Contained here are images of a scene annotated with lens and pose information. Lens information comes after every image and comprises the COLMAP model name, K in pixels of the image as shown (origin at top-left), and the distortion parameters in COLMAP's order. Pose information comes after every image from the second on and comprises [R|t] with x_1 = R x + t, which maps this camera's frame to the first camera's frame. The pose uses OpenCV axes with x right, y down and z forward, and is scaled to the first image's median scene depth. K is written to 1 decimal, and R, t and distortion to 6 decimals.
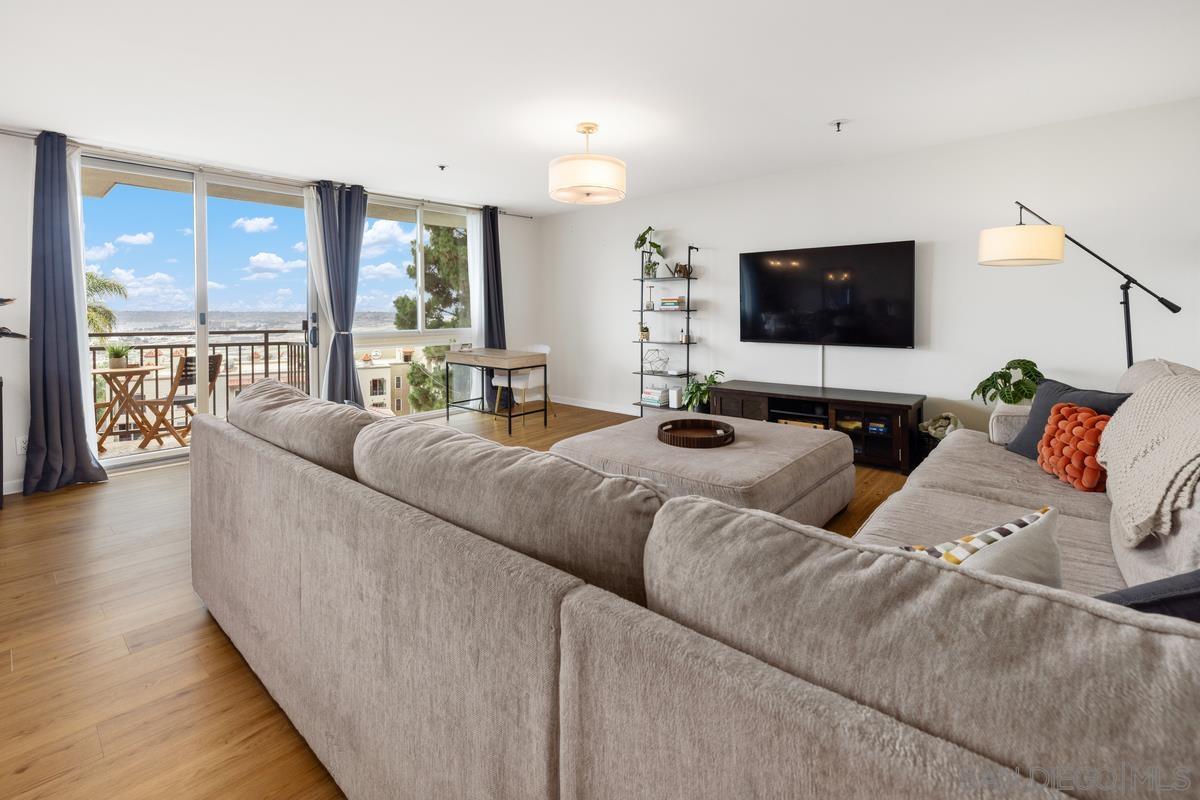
lens RADIAL K [[571.9, 0, 649.3], [0, 571.9, 315.3], [0, 0, 1]] dist [0.001008, 0.000371]
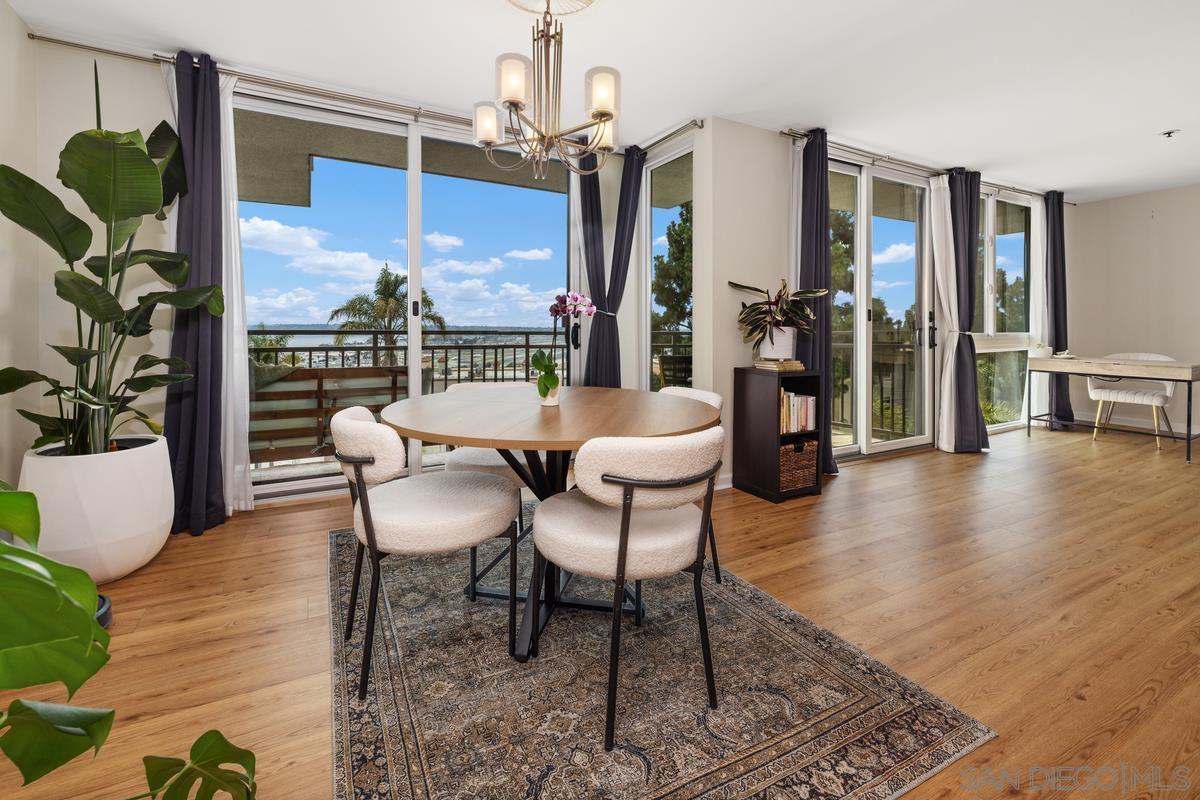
lens RADIAL K [[561.7, 0, 550.5], [0, 561.7, 327.9], [0, 0, 1]] dist [0.002691, 0.000629]
pose [[0.936647, 0.005838, -0.350225, -0.768089], [-0.009767, 0.999908, -0.009454, 0.034162], [0.350137, 0.012276, 0.936618, -0.071552]]
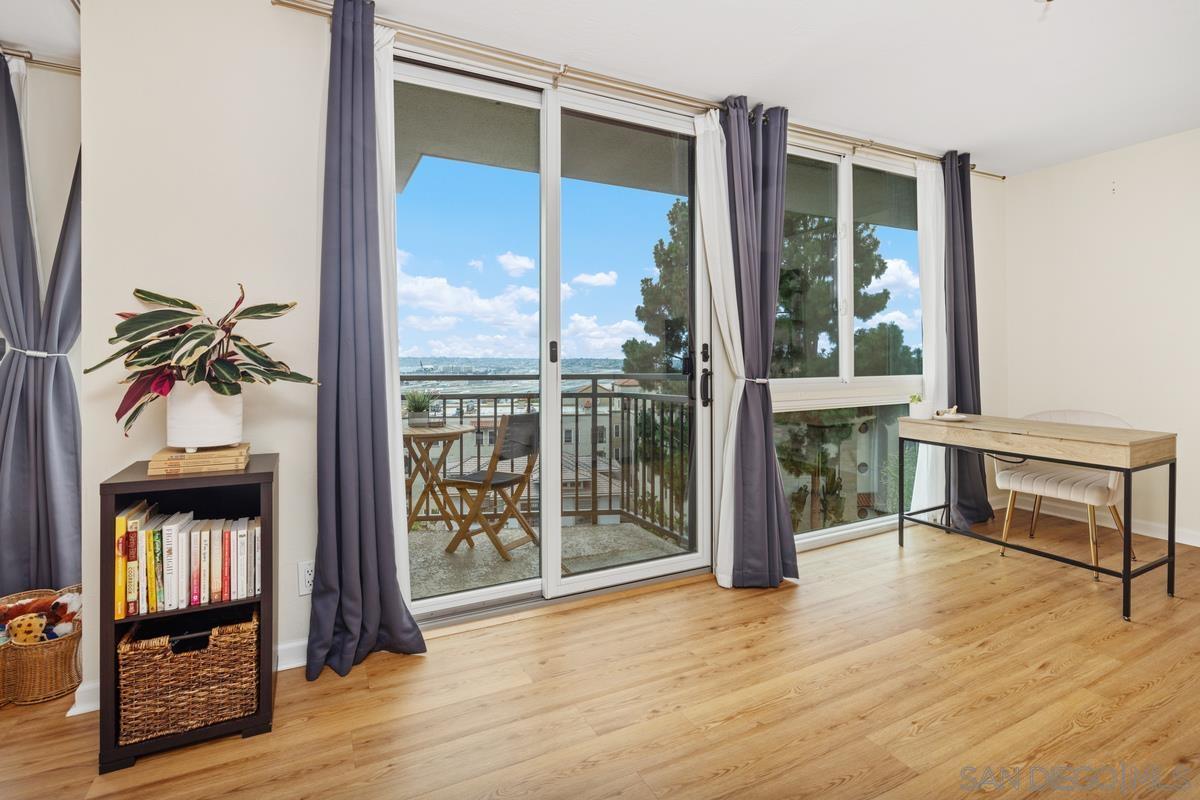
lens RADIAL K [[570.4, 0, 599.6], [0, 570.4, 356.4], [0, 0, 1]] dist [-0.003308, 0.000196]
pose [[0.925189, 0.000303, -0.379505, -0.427537], [-0.005220, 0.999915, -0.011927, 0.013844], [0.379470, 0.013016, 0.925113, 0.408299]]
